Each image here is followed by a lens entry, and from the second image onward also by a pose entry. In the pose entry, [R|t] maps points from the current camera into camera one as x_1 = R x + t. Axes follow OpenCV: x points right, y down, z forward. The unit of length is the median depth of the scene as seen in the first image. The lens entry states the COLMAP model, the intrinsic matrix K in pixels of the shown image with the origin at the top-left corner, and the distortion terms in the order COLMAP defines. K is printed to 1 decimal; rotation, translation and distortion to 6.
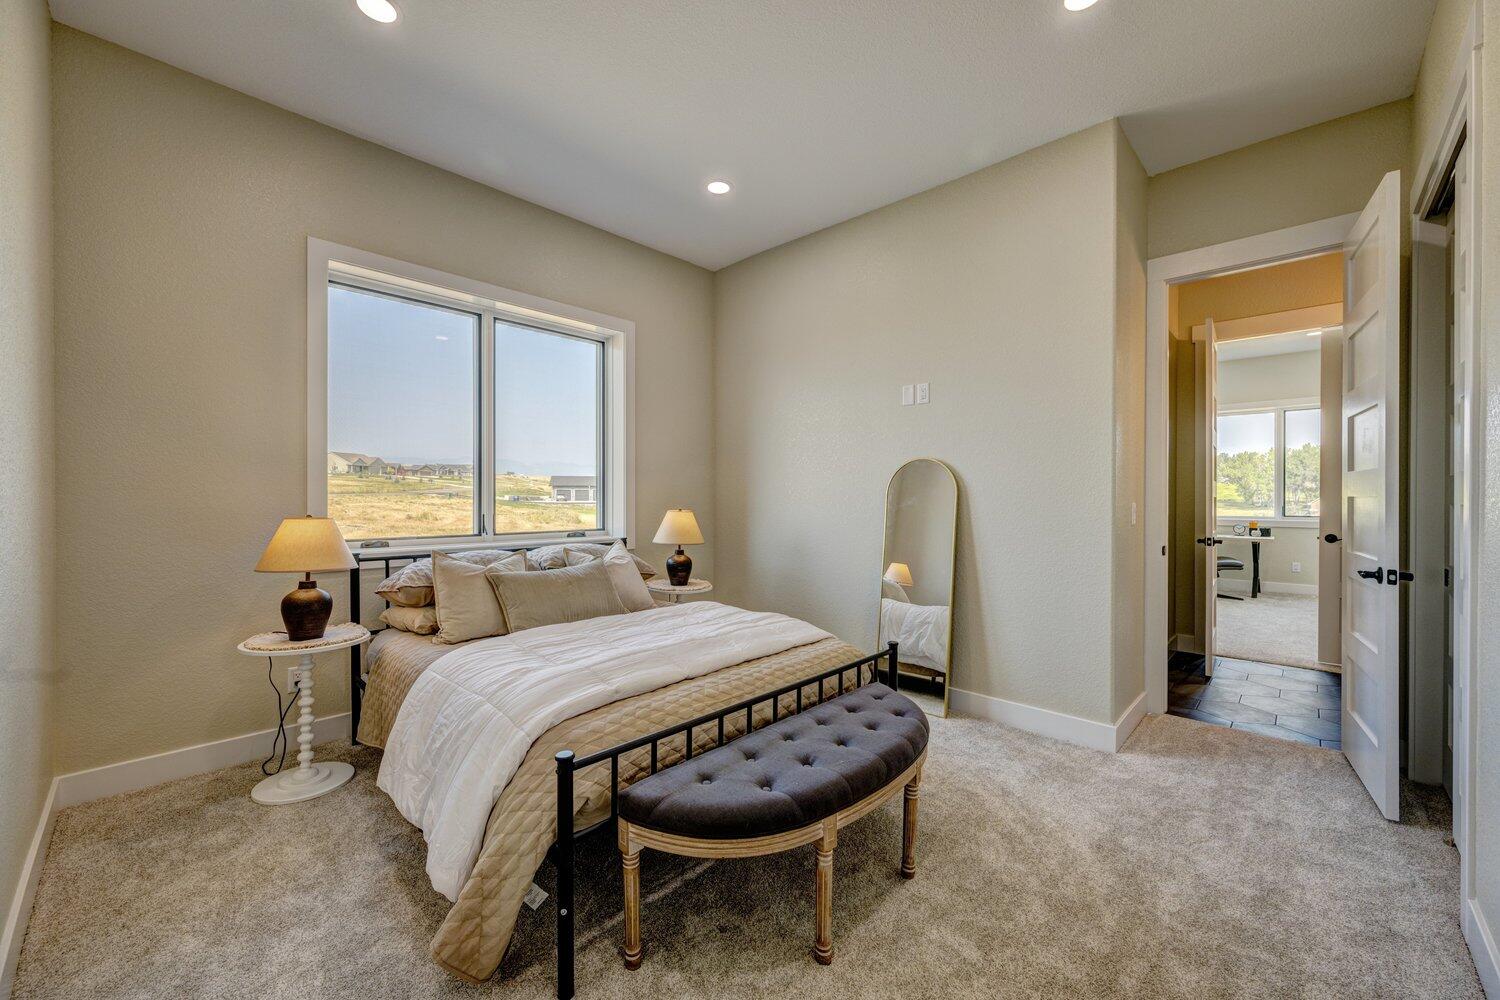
lens RADIAL K [[580.9, 0, 750.0], [0, 580.9, 500.0], [0, 0, 1]] dist [-0.002196, -0.000400]
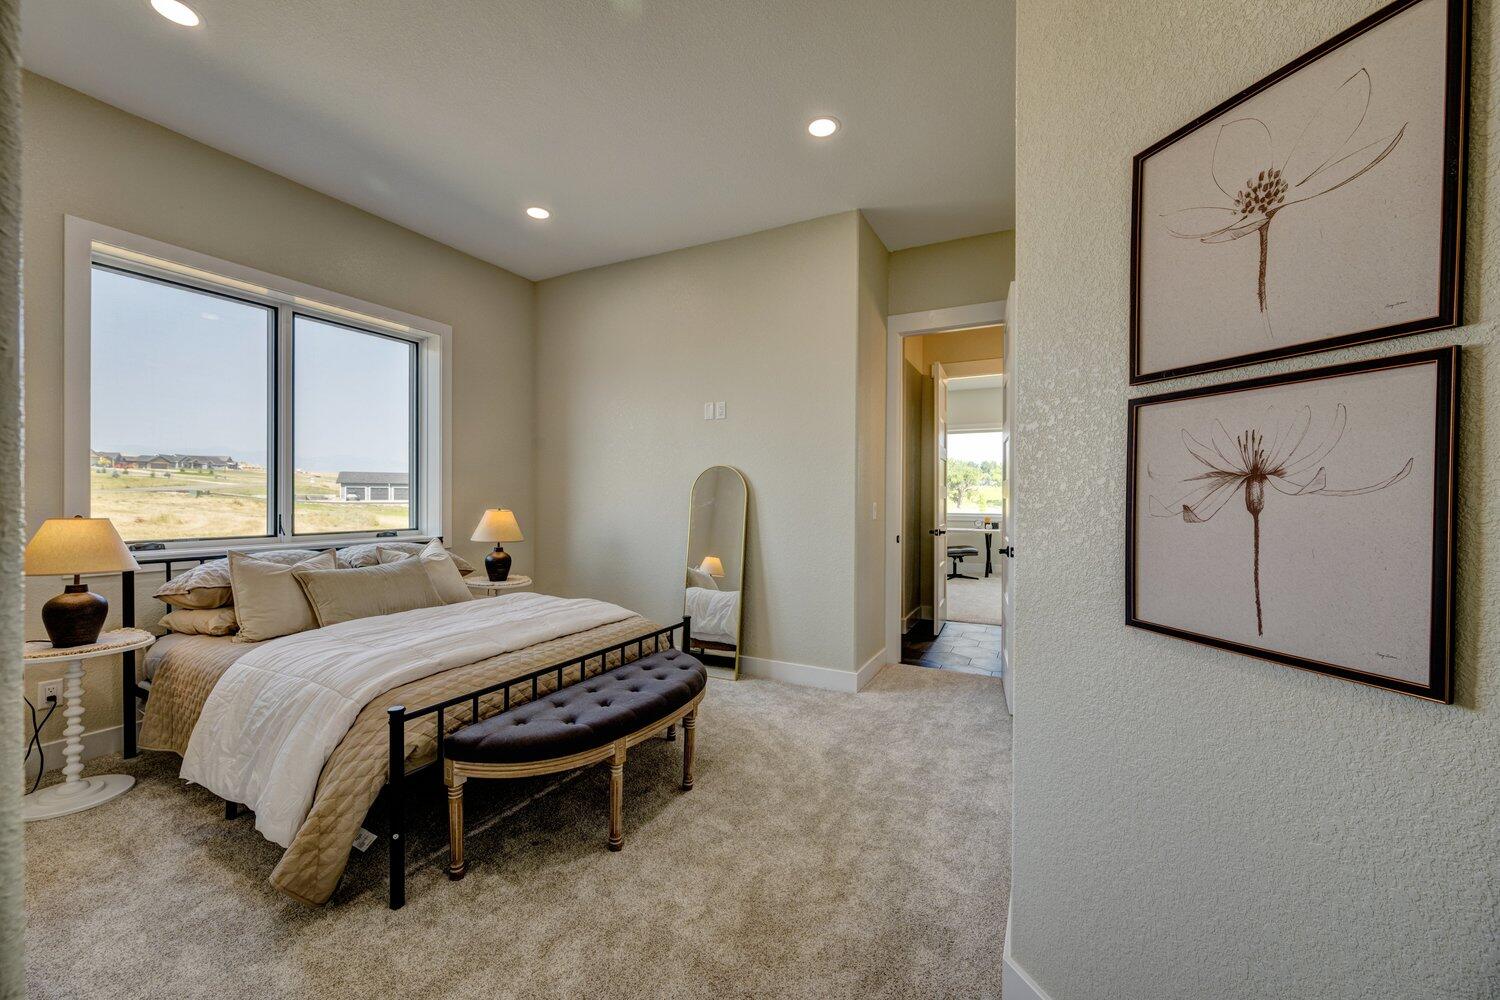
lens RADIAL K [[580.9, 0, 750.0], [0, 580.9, 500.0], [0, 0, 1]] dist [-0.002196, -0.000400]
pose [[0.958990, 0.001554, 0.283435, 0.027806], [-0.001636, 0.999999, 0.000054, -0.001122], [-0.283435, -0.000515, 0.958991, -0.222919]]
